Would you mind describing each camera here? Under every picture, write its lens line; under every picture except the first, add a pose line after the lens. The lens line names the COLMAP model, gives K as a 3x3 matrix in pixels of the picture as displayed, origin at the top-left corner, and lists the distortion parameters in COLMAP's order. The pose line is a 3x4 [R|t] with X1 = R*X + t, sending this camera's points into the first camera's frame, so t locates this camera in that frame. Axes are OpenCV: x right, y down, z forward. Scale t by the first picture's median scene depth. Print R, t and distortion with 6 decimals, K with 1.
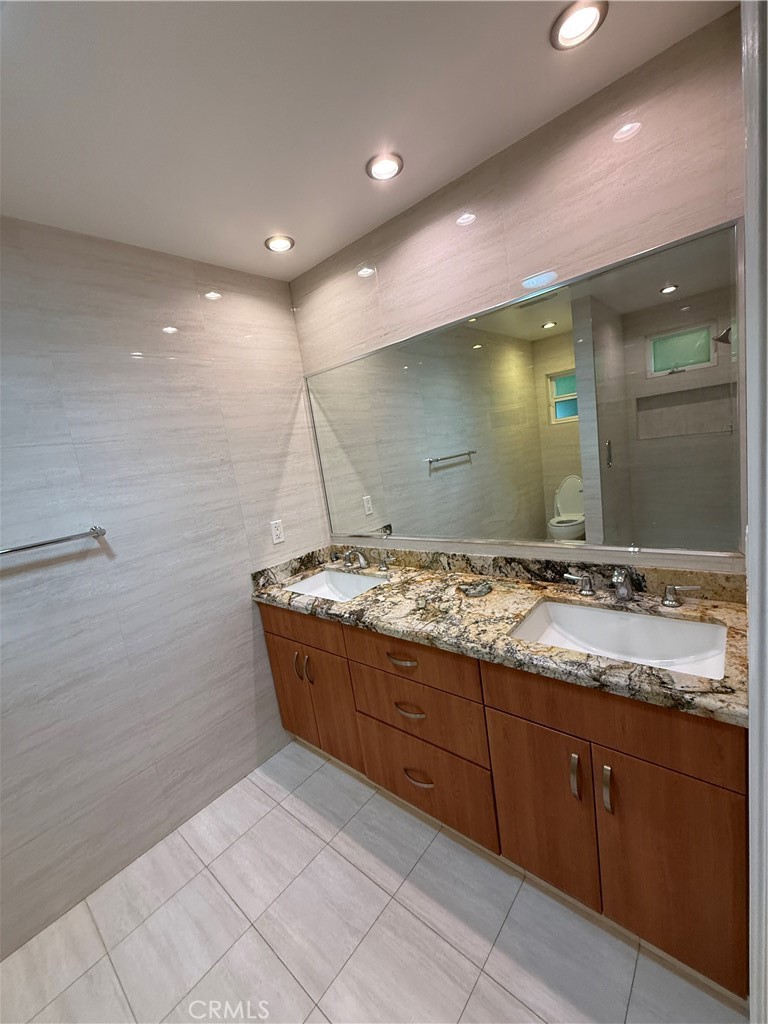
lens RADIAL K [[409.6, 0, 383.7], [0, 409.6, 511.2], [0, 0, 1]] dist [0.002515, -0.000565]
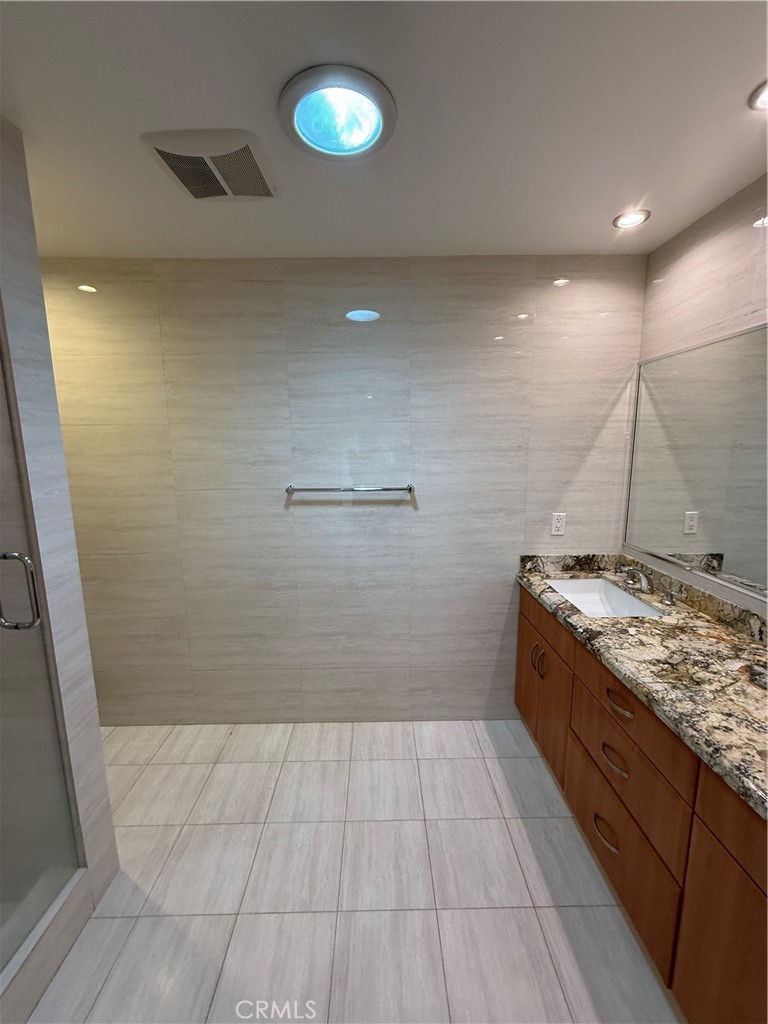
lens RADIAL K [[409.6, 0, 383.4], [0, 409.6, 511.6], [0, 0, 1]] dist [0.002515, -0.000565]
pose [[0.662274, 0.254509, -0.704711, 0.178101], [-0.200564, 0.966436, 0.160546, -0.062355], [0.721919, 0.035015, 0.691091, 0.002952]]
